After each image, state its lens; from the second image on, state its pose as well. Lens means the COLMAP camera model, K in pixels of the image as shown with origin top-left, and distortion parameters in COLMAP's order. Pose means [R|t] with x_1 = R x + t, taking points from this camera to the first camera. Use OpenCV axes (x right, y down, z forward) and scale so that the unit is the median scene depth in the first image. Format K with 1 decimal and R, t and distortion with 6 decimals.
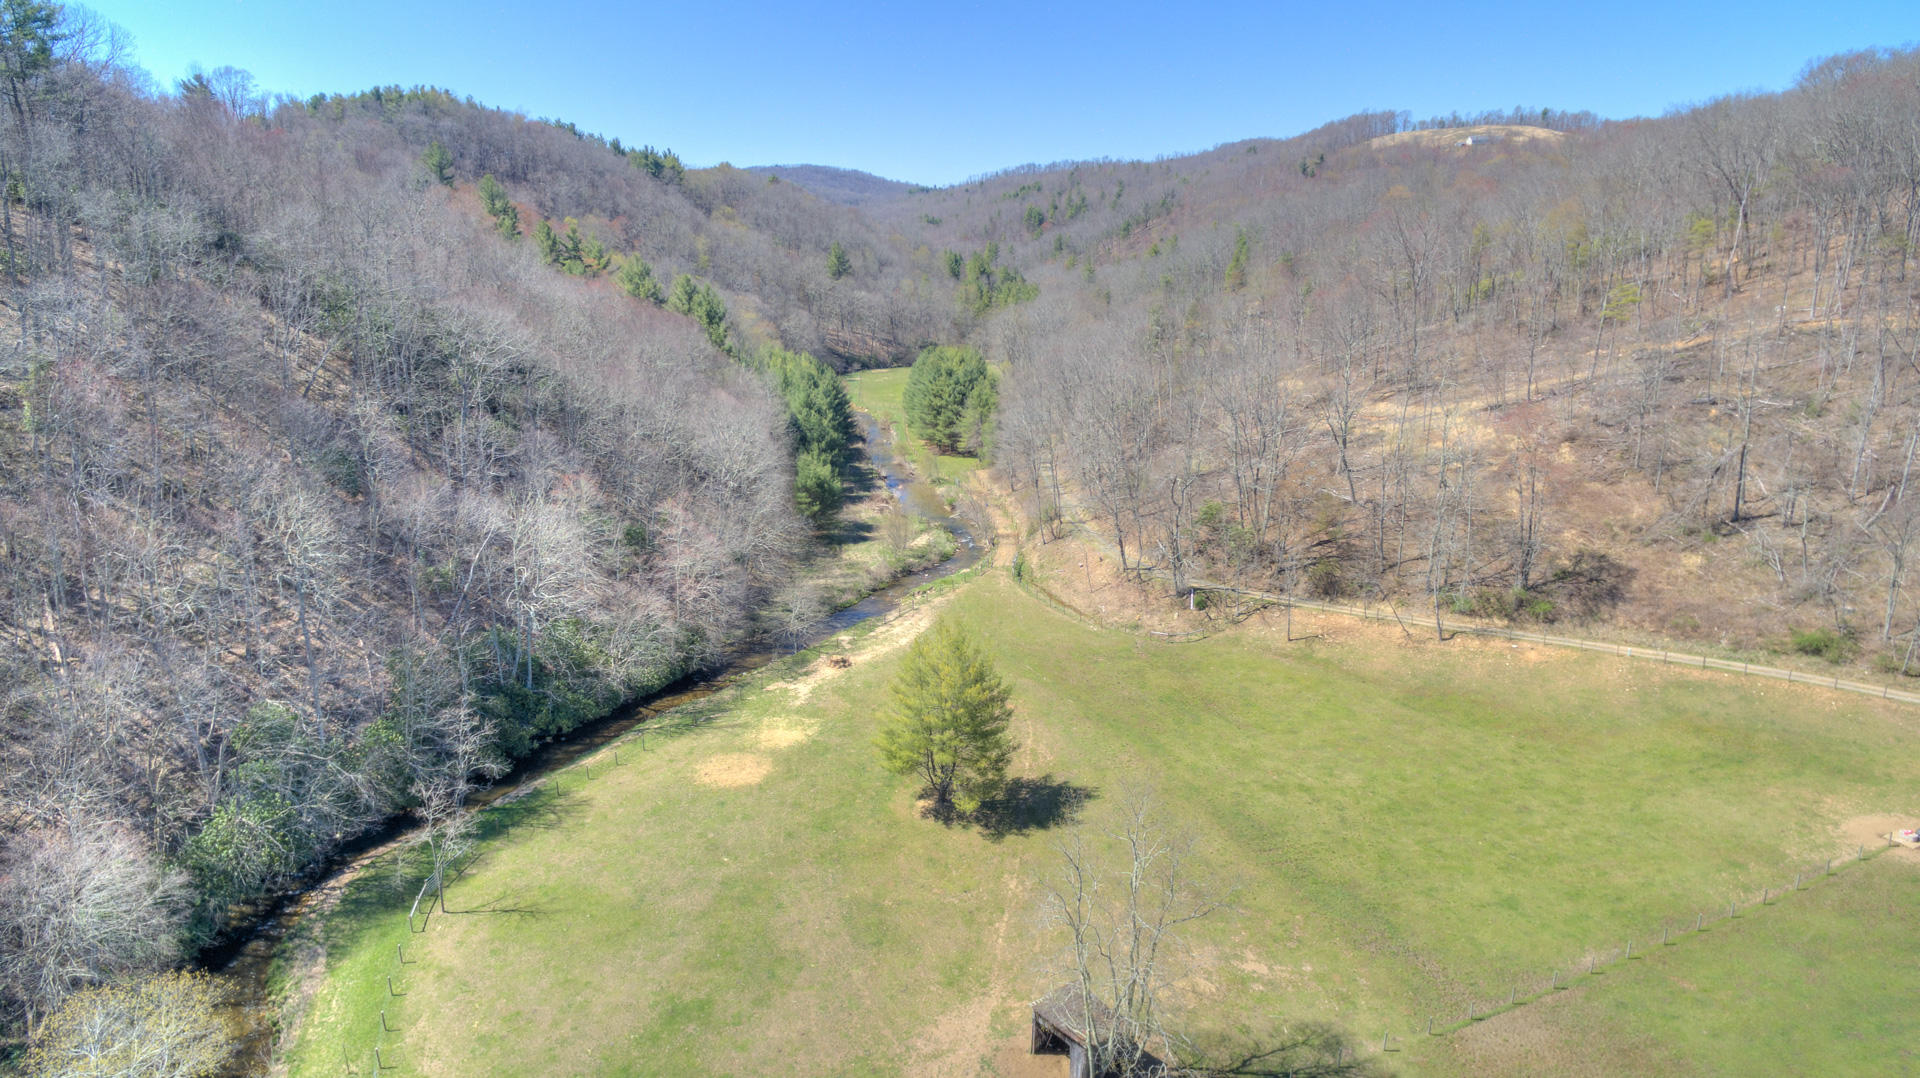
lens RADIAL K [[1090.7, 0, 957.1], [0, 1090.7, 550.1], [0, 0, 1]] dist [0.002771, 0.010269]
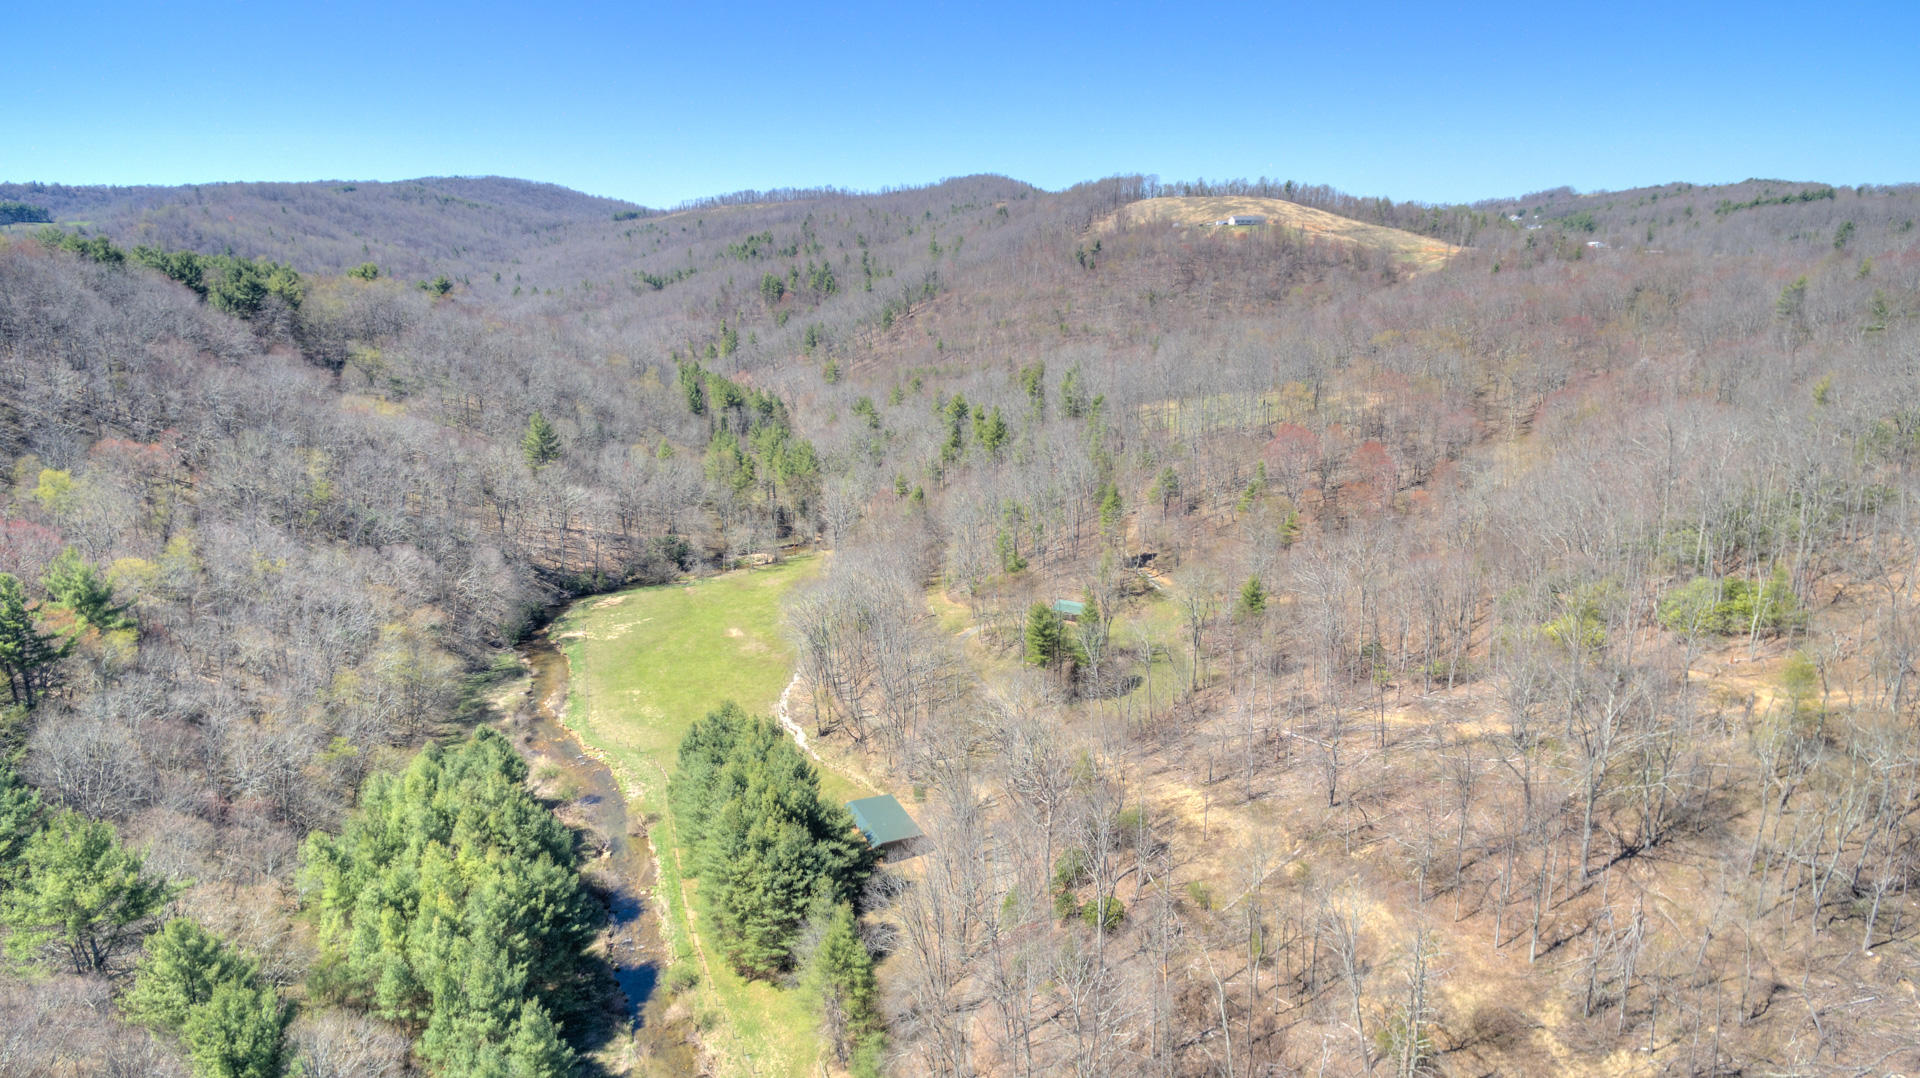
lens RADIAL K [[1090.7, 0, 957.1], [0, 1090.7, 550.1], [0, 0, 1]] dist [0.002771, 0.010269]
pose [[0.968234, -0.056346, 0.243615, -0.011113], [0.057043, 0.998363, 0.004199, -0.088954], [-0.243452, 0.009831, 0.969863, 0.116095]]
